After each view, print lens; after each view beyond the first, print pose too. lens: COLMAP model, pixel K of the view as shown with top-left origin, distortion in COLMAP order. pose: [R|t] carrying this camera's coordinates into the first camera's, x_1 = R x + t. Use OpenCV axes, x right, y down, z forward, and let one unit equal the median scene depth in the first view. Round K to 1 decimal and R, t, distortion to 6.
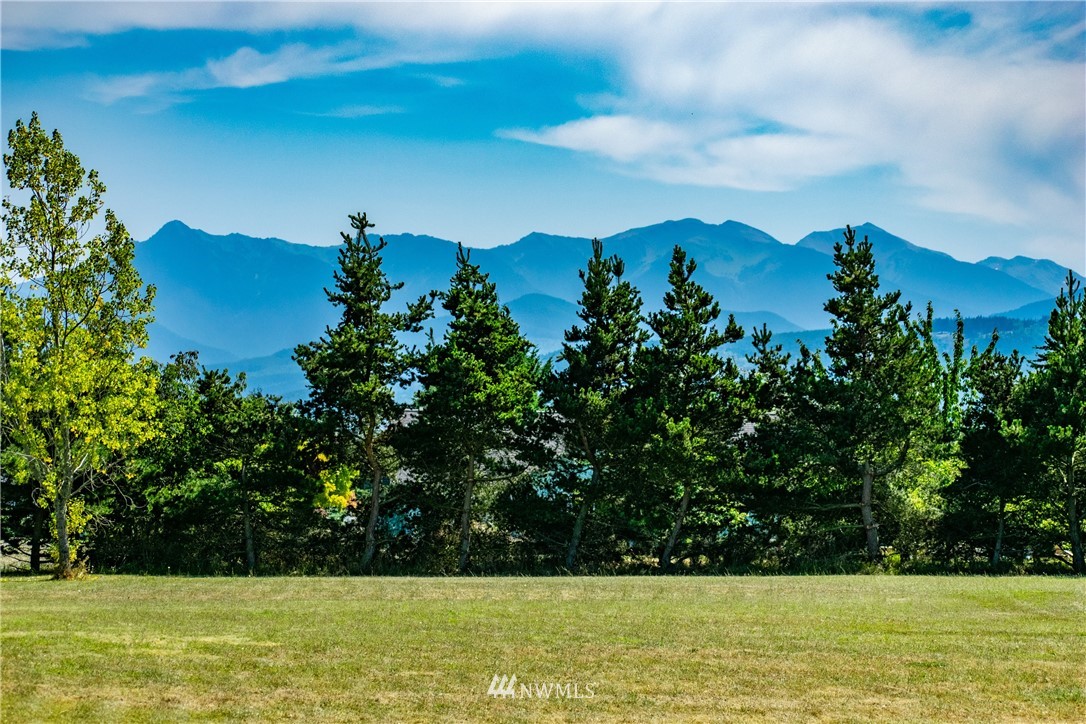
lens RADIAL K [[4212.8, 0, 539.4], [0, 4212.8, 361.7], [0, 0, 1]] dist [-0.181209, 0.000000]
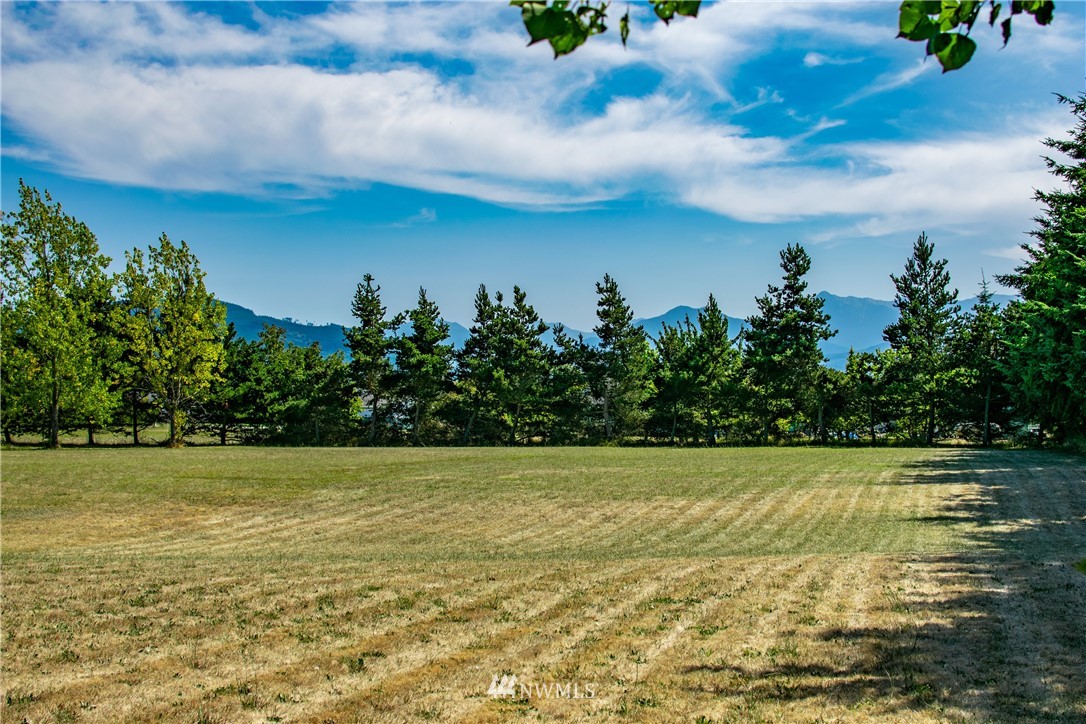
lens RADIAL K [[1820.3, 0, 531.4], [0, 1820.3, 358.7], [0, 0, 1]] dist [-0.138897, 0.000000]
pose [[0.960362, -0.013586, -0.278426, 0.285465], [0.013496, 0.999906, -0.002242, 0.009994], [0.278430, -0.001604, 0.960455, 0.151022]]
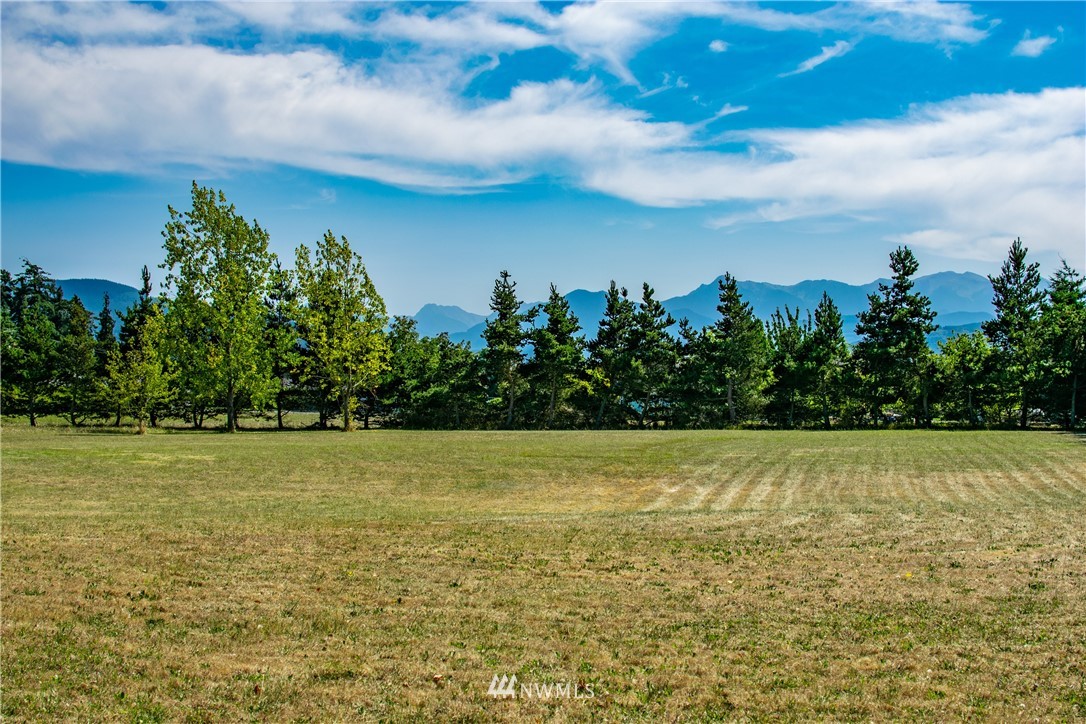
lens RADIAL K [[1820.3, 0, 536.0], [0, 1820.3, 405.1], [0, 0, 1]] dist [-0.138897, 0.000000]
pose [[0.976778, -0.002781, -0.214237, 0.182455], [0.010356, 0.999360, 0.034242, 0.003835], [0.214005, -0.035666, 0.976181, 0.042995]]
